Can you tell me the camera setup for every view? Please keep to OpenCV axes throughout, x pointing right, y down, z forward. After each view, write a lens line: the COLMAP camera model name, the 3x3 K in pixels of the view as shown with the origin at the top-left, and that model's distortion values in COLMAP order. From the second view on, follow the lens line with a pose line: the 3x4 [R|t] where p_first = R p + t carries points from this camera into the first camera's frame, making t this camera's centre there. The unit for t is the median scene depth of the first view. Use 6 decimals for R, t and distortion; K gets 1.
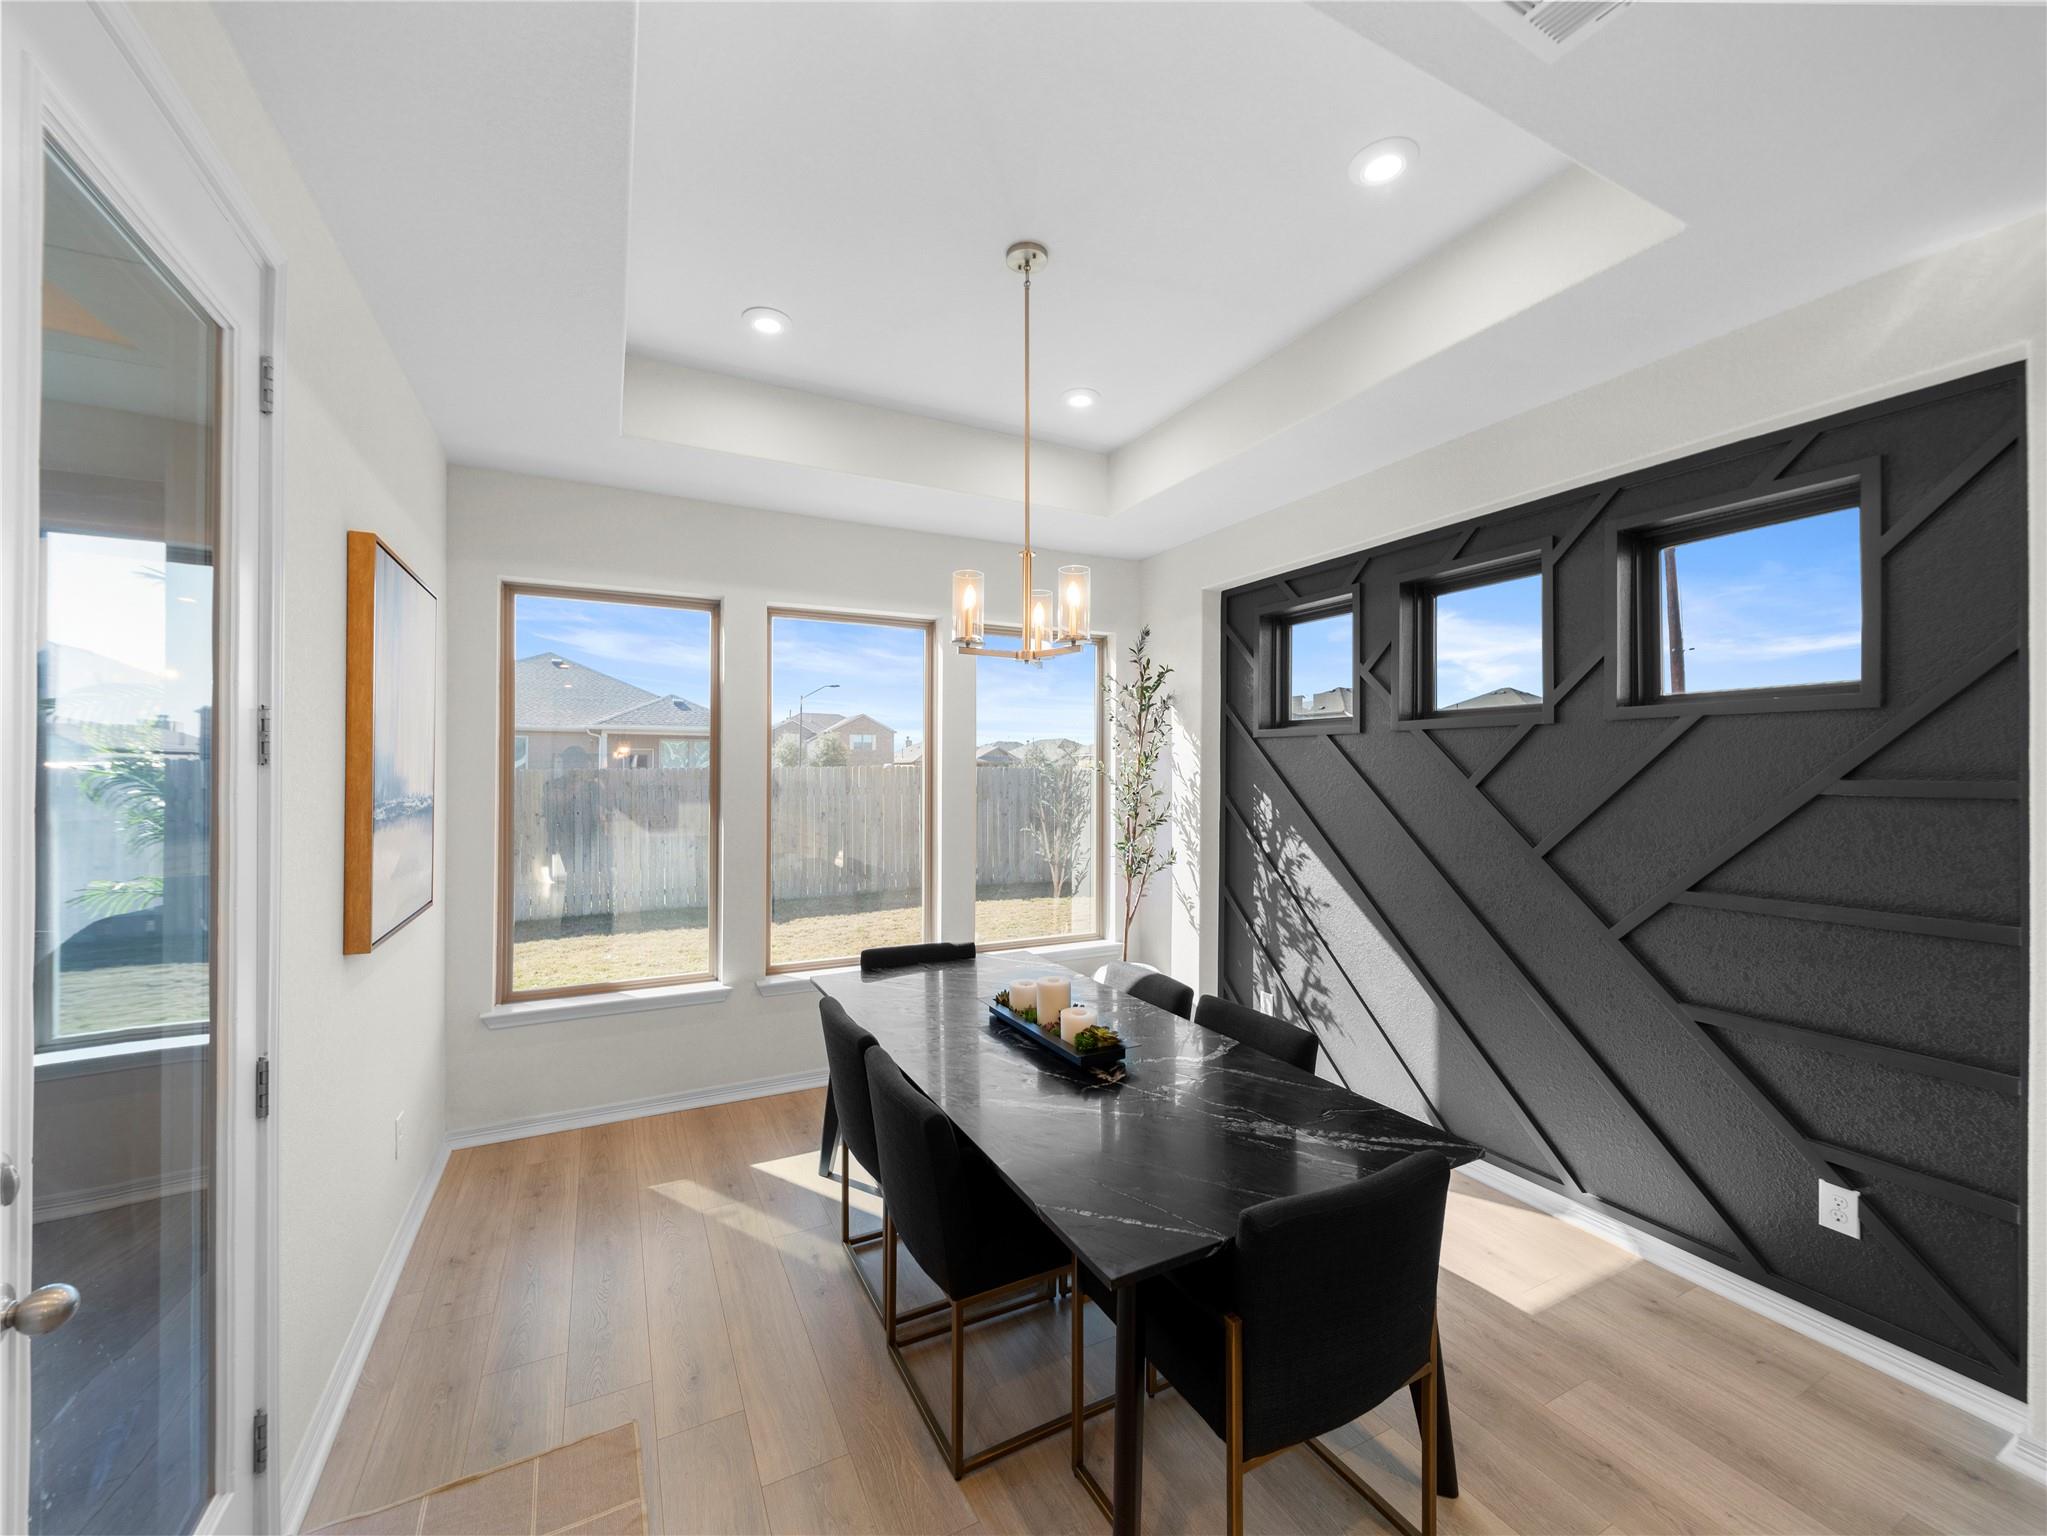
lens RADIAL K [[817.1, 0, 1023.5], [0, 817.1, 768.0], [0, 0, 1]] dist [0.000005, -0.000018]
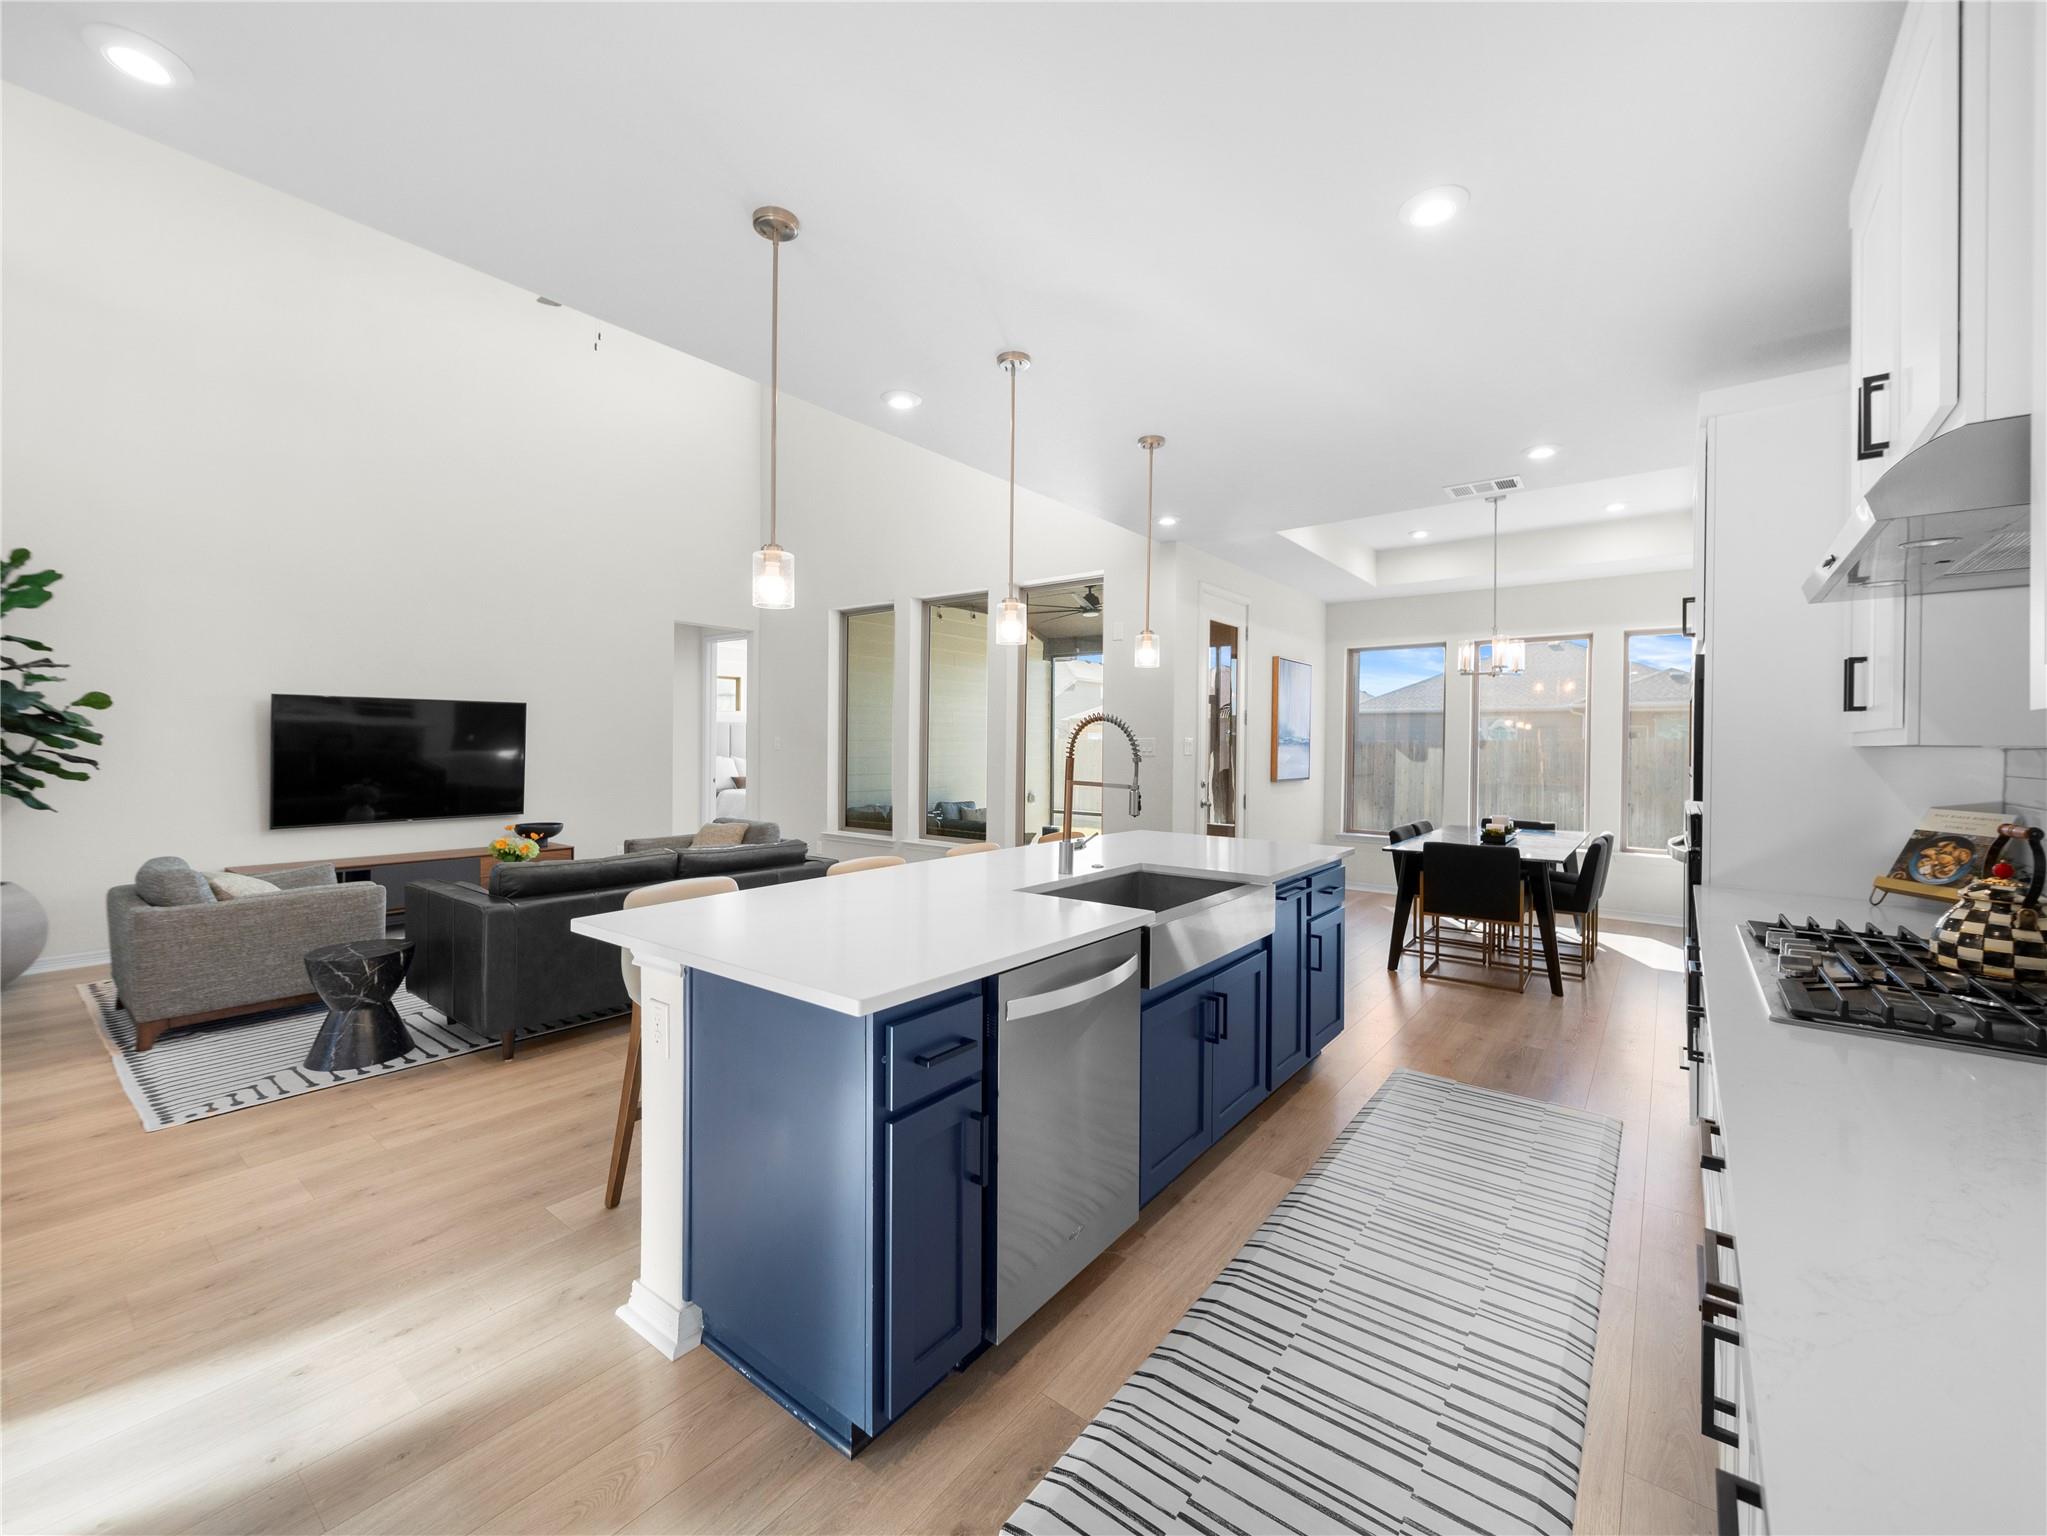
lens RADIAL K [[825.3, 0, 1021.7], [0, 825.3, 747.3], [0, 0, 1]] dist [-0.001611, -0.000224]
pose [[0.428680, 0.003276, -0.903450, 0.982918], [-0.007423, 0.999972, 0.000104, 0.051160], [0.903426, 0.006662, 0.428693, -0.754601]]
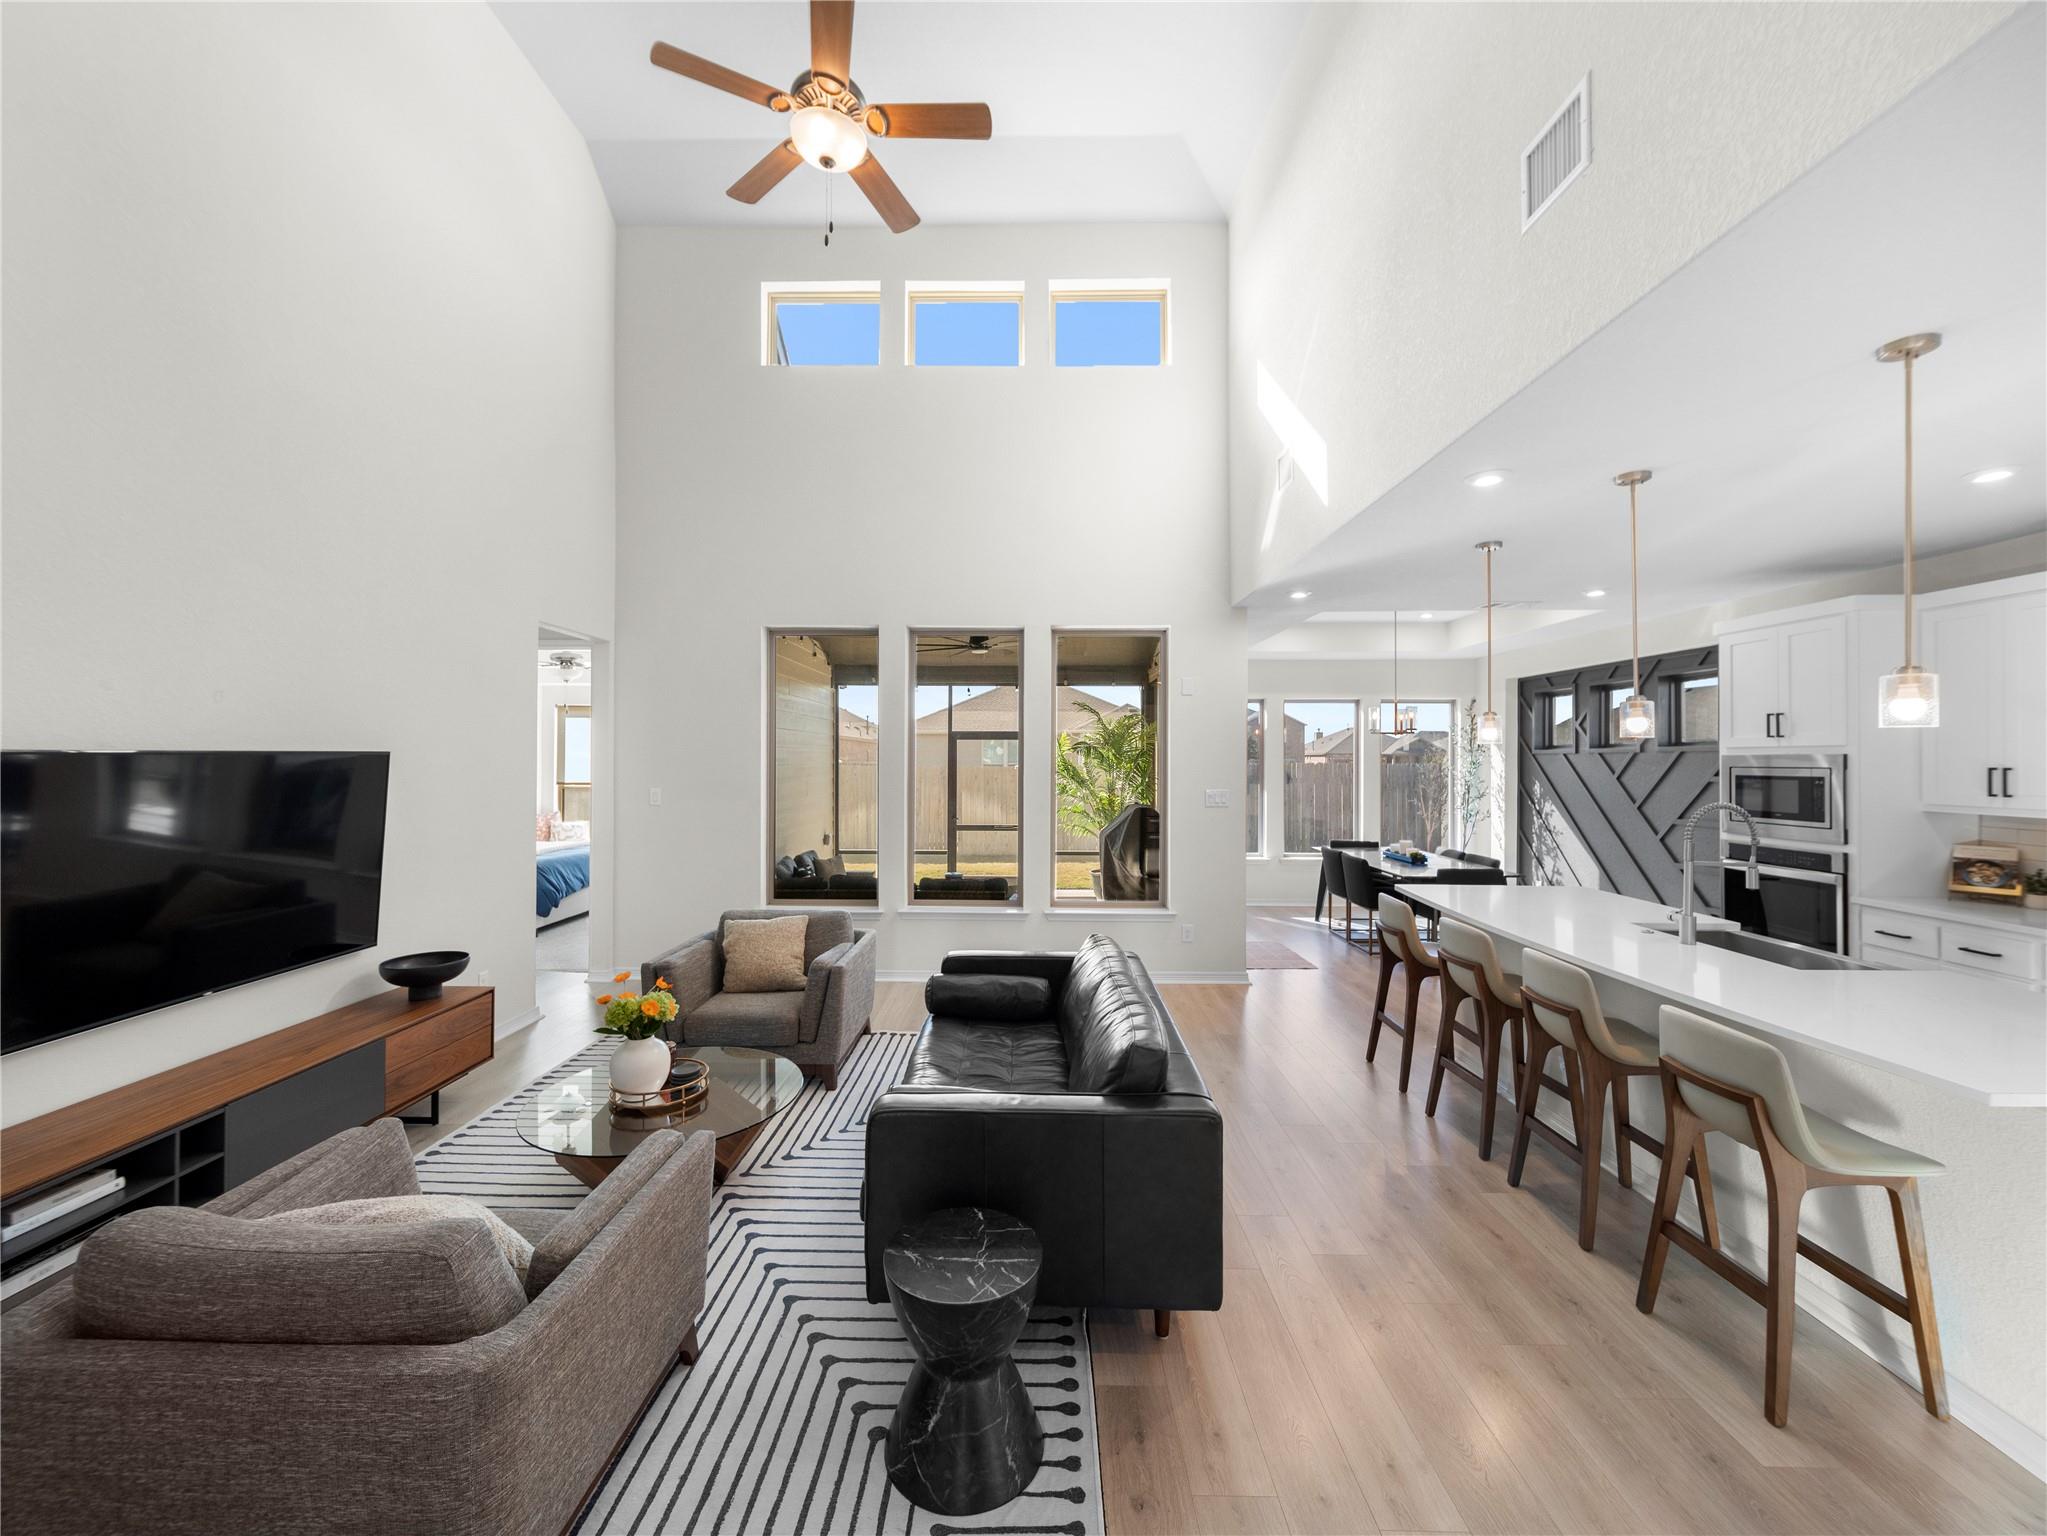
lens RADIAL K [[804.0, 0, 1014.2], [0, 804.0, 757.2], [0, 0, 1]] dist [0.000213, -0.000015]
pose [[0.878352, -0.001605, -0.478011, 0.114540], [0.000222, 0.999996, -0.002951, -0.023638], [0.478014, 0.002486, 0.878349, -1.441351]]
